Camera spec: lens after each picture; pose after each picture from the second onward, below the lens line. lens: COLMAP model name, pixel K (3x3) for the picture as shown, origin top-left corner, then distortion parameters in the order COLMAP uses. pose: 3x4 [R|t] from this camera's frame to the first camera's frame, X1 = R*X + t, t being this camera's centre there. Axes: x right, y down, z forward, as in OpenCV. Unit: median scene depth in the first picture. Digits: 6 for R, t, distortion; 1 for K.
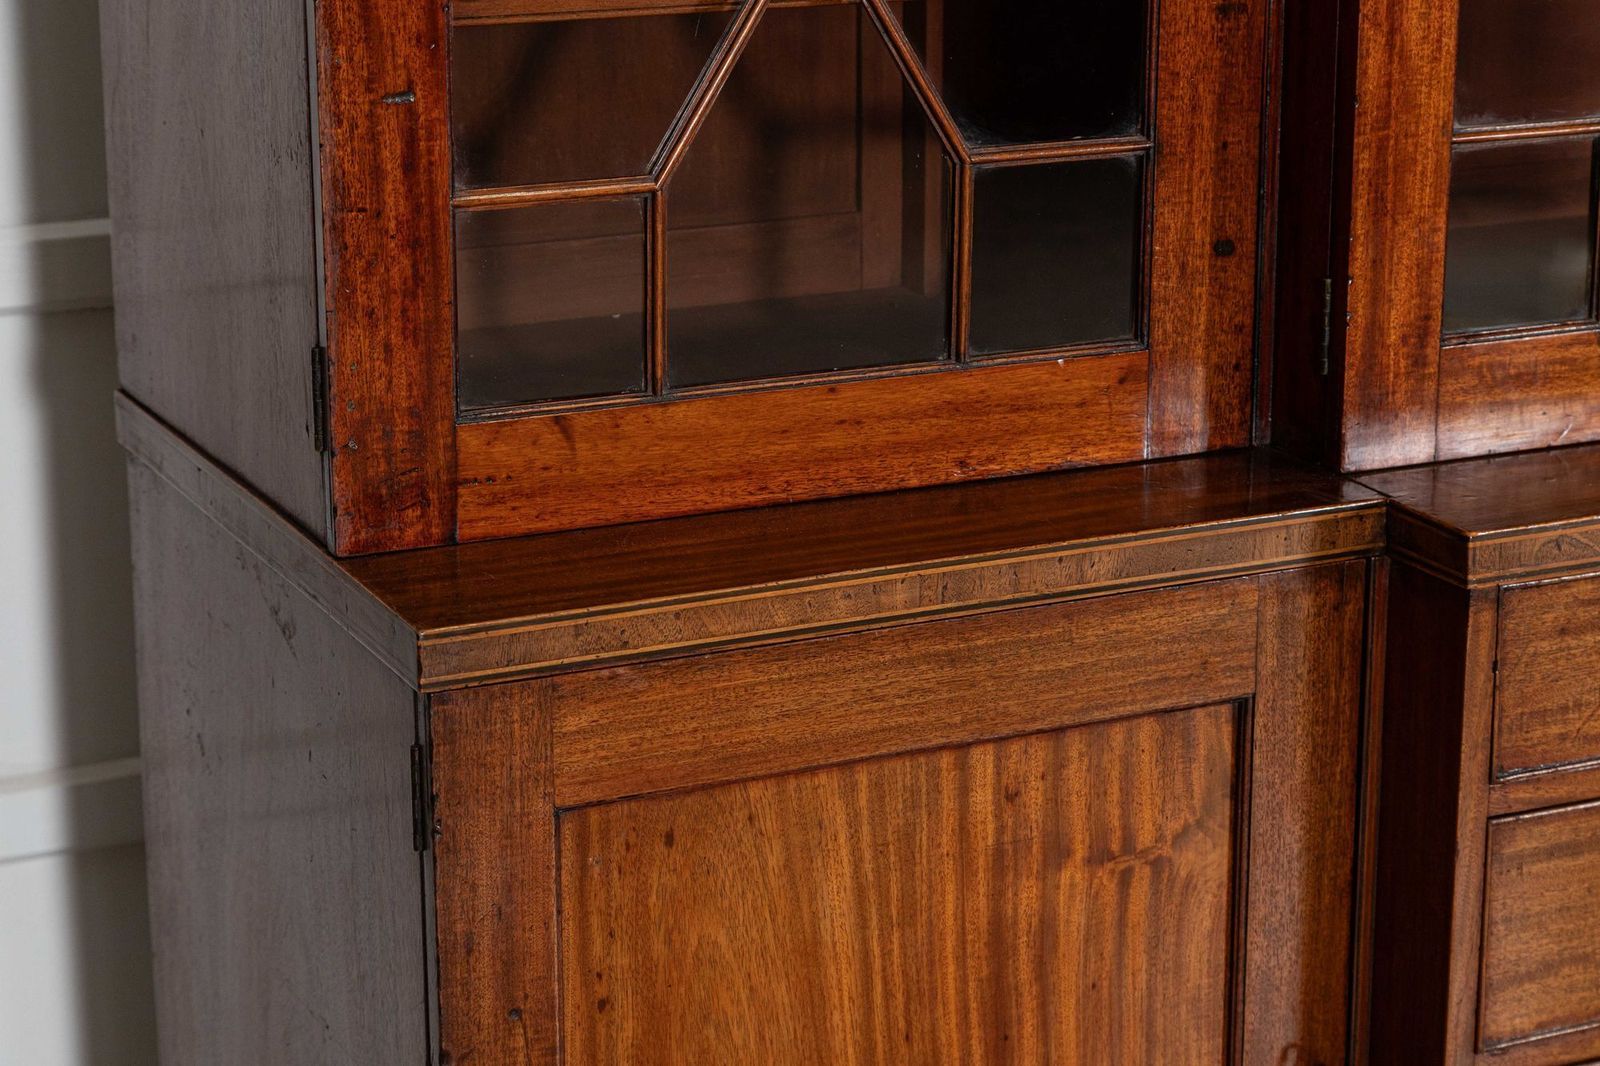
lens RADIAL K [[4313.9, 0, 802.2], [0, 4313.9, 535.6], [0, 0, 1]] dist [-0.044506, 0.000000]
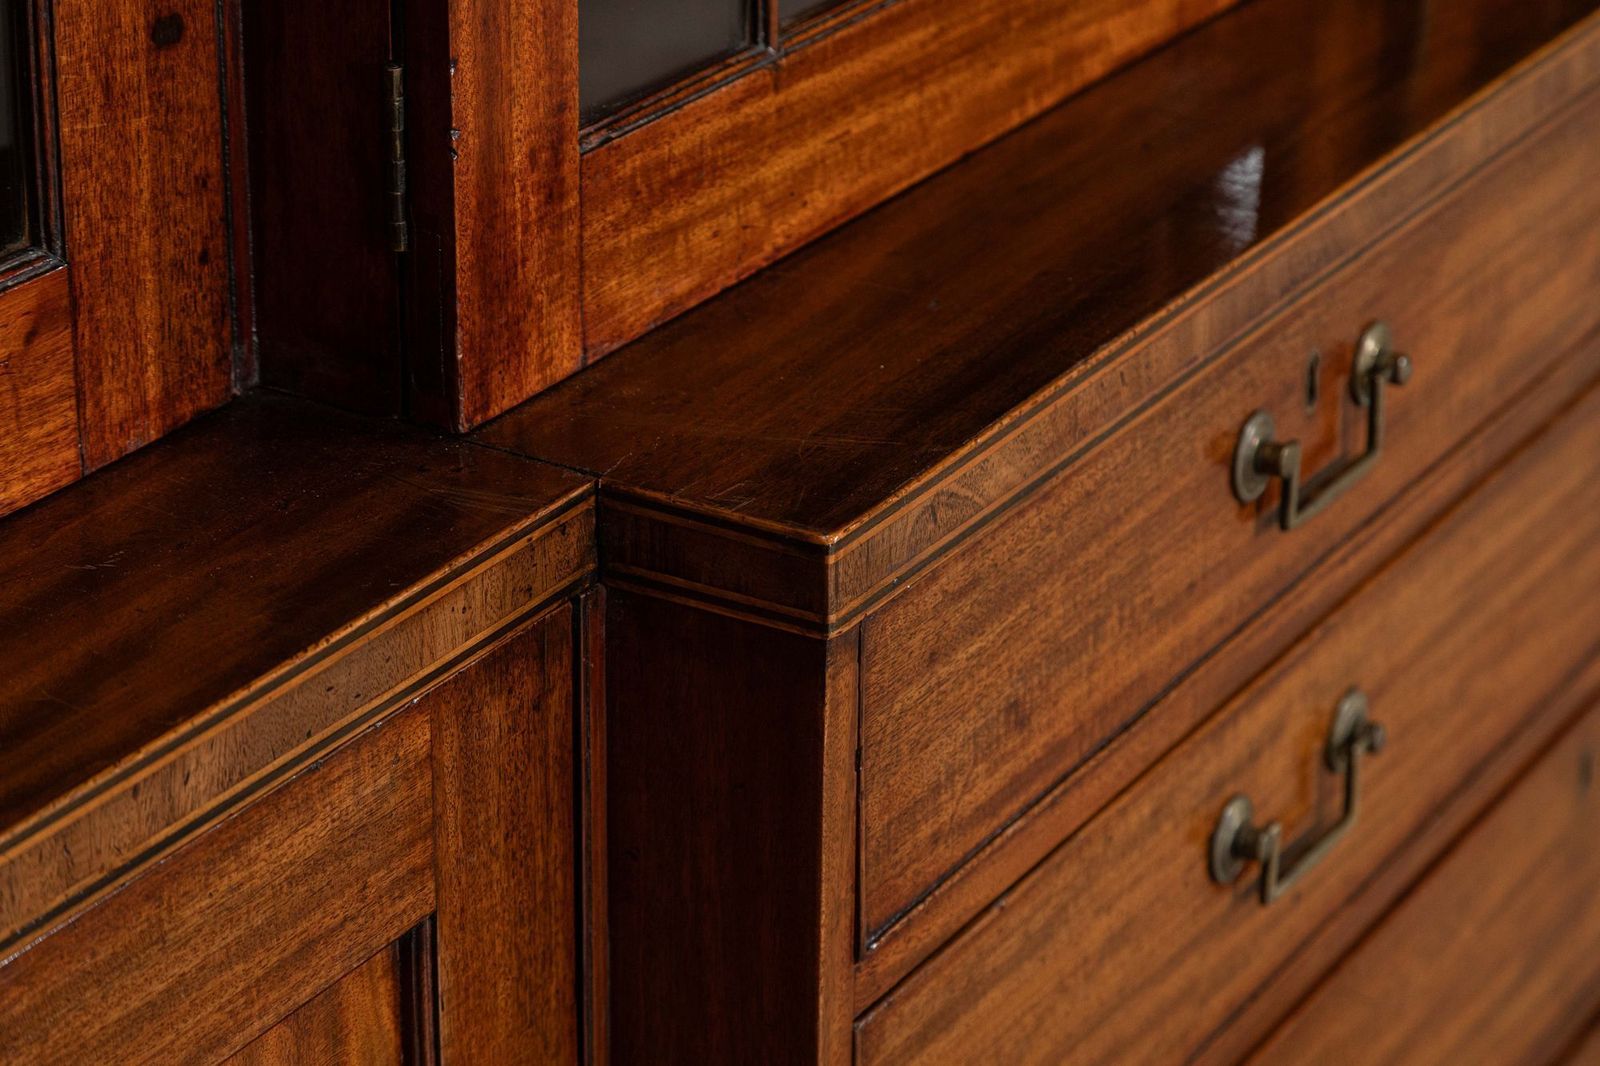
lens RADIAL K [[4313.9, 0, 801.4], [0, 4313.9, 524.4], [0, 0, 1]] dist [-0.044506, 0.000000]
pose [[0.824991, -0.215505, 0.522444, -0.114016], [0.129571, 0.971942, 0.196315, -0.100876], [-0.550092, -0.094264, 0.829767, 0.554076]]
